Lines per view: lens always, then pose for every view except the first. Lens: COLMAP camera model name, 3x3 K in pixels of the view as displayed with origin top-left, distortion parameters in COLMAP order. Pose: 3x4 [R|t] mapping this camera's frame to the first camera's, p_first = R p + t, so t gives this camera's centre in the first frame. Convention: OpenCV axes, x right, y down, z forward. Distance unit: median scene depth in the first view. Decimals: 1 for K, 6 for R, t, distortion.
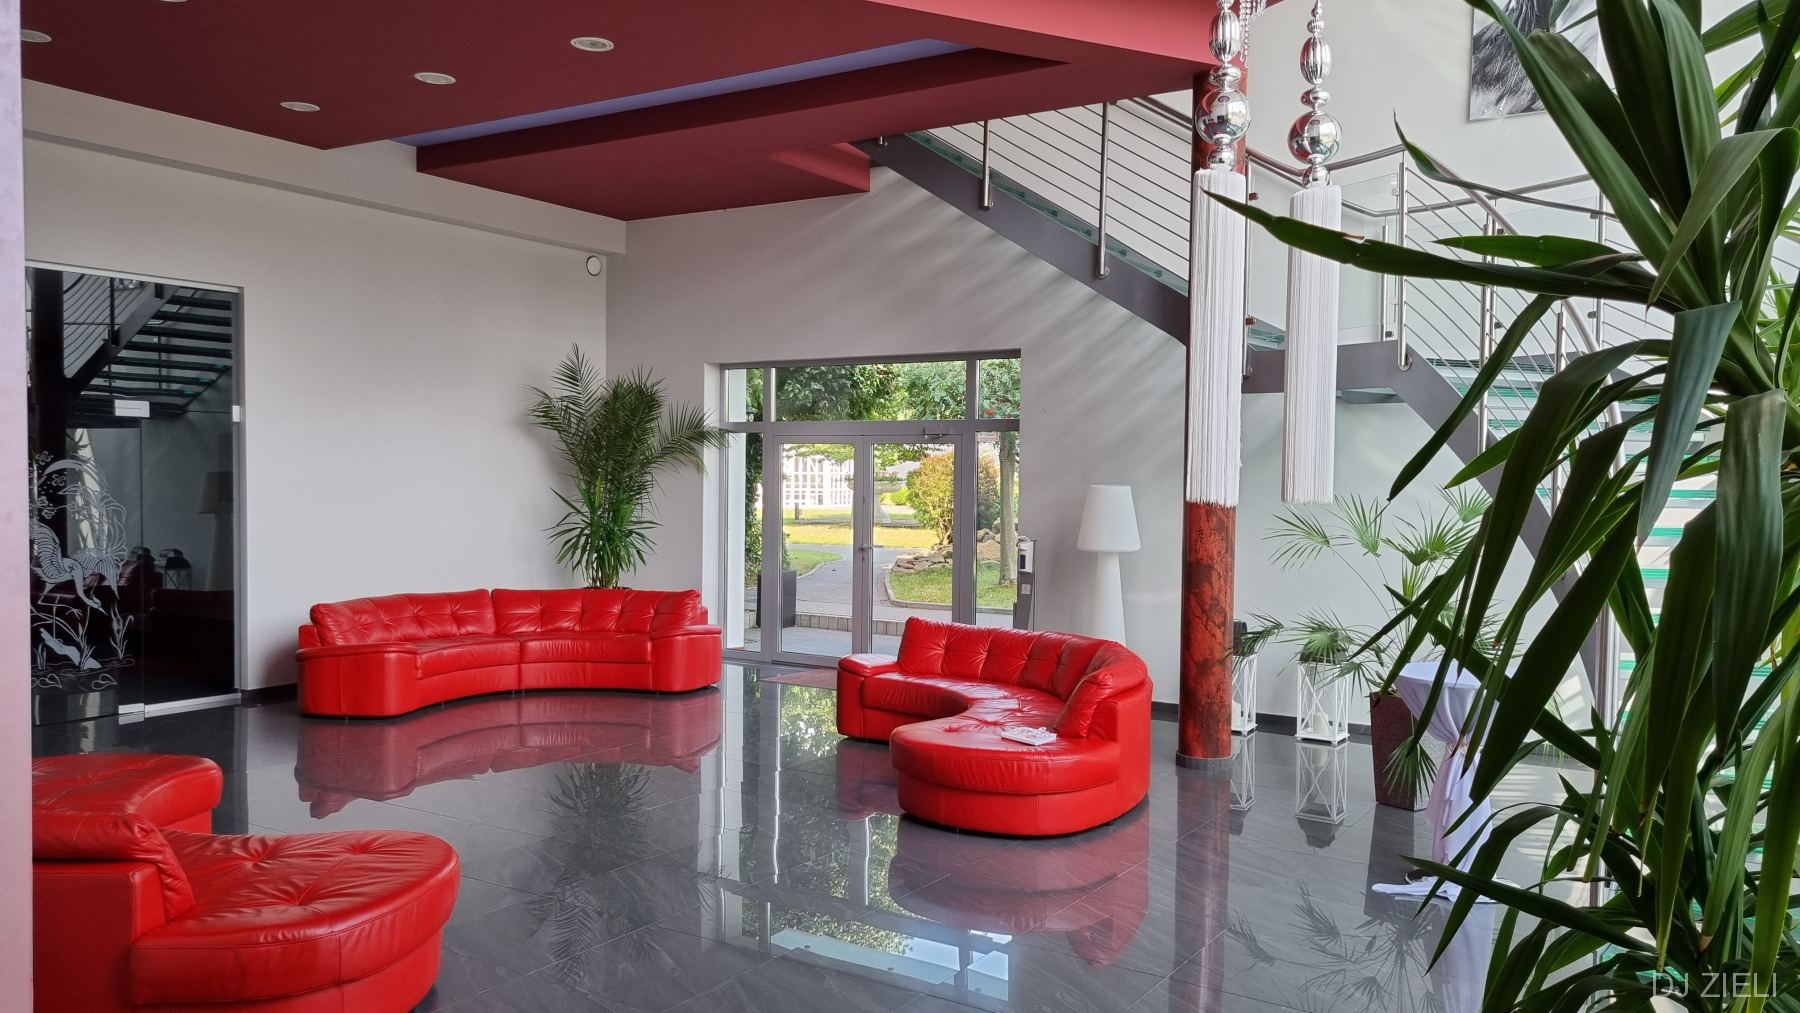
lens RADIAL K [[1342.5, 0, 896.5], [0, 1342.5, 524.7], [0, 0, 1]] dist [0.046463, -0.026599]
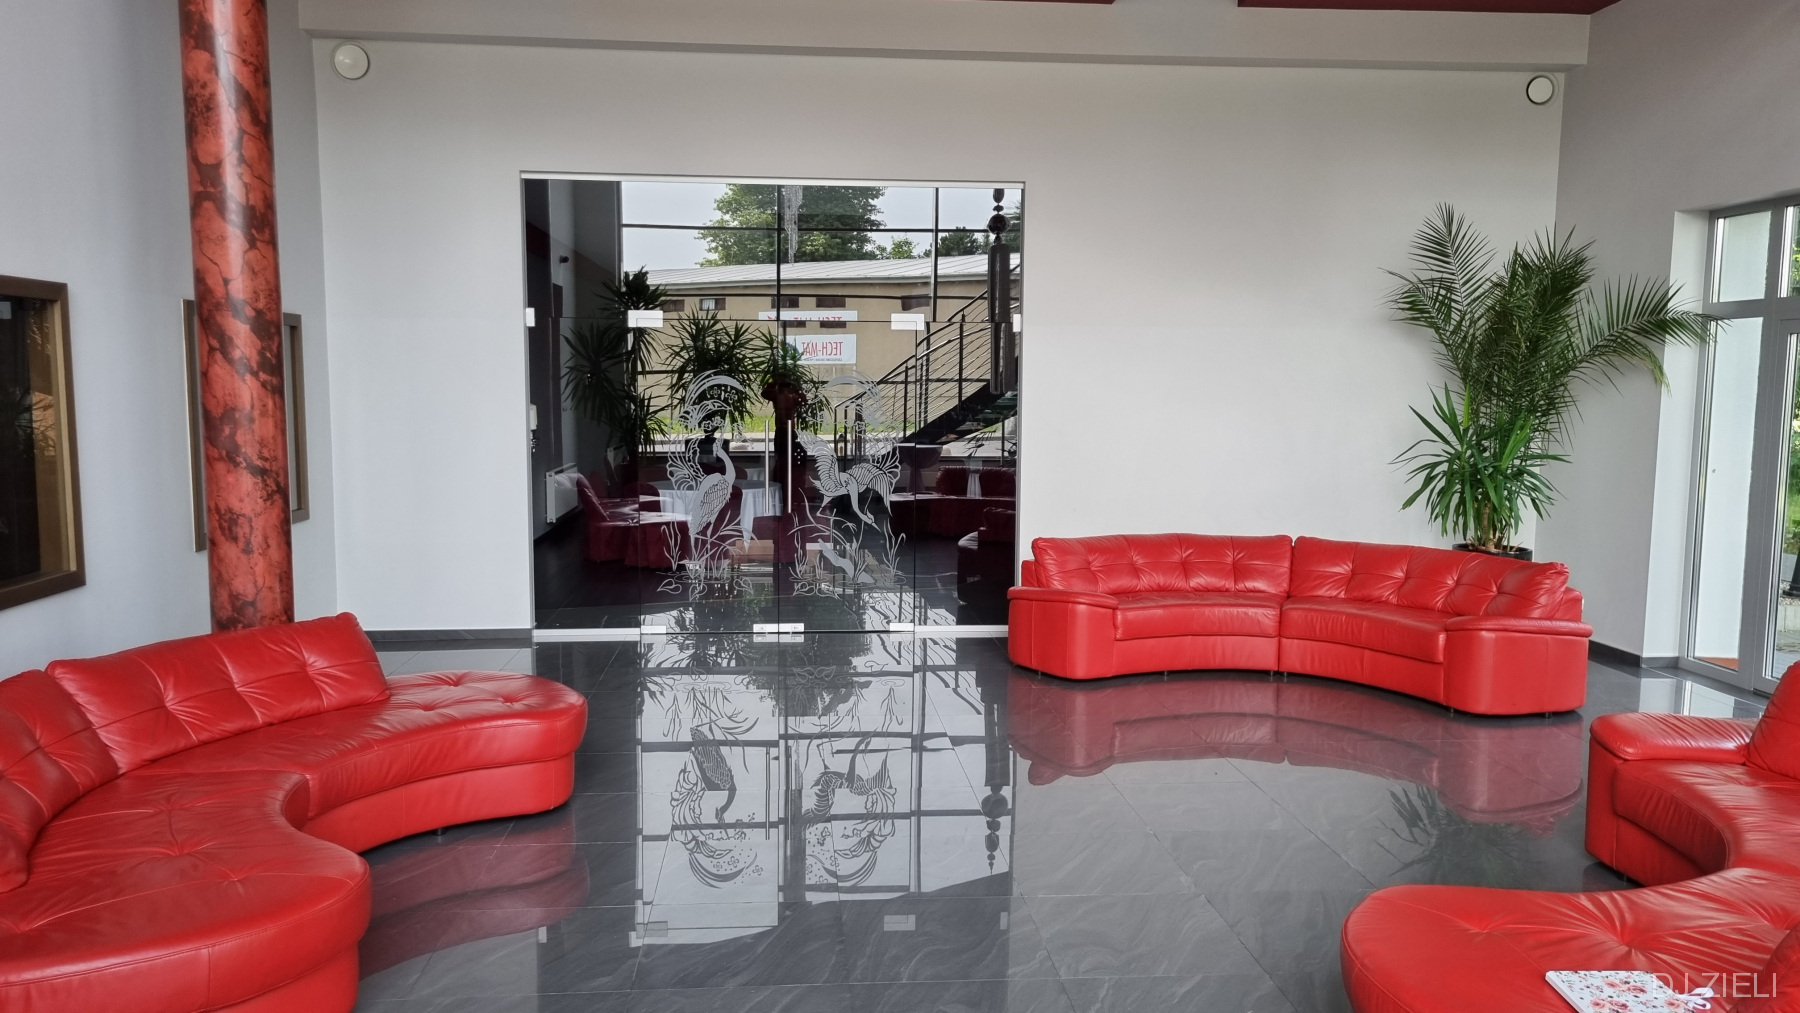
lens RADIAL K [[1342.5, 0, 899.7], [0, 1342.5, 516.6], [0, 0, 1]] dist [0.046463, -0.026599]
pose [[0.597996, 0.071728, -0.798283, 0.246347], [-0.027462, 0.997236, 0.069033, -0.014759], [0.801028, -0.019359, 0.598313, 0.472306]]
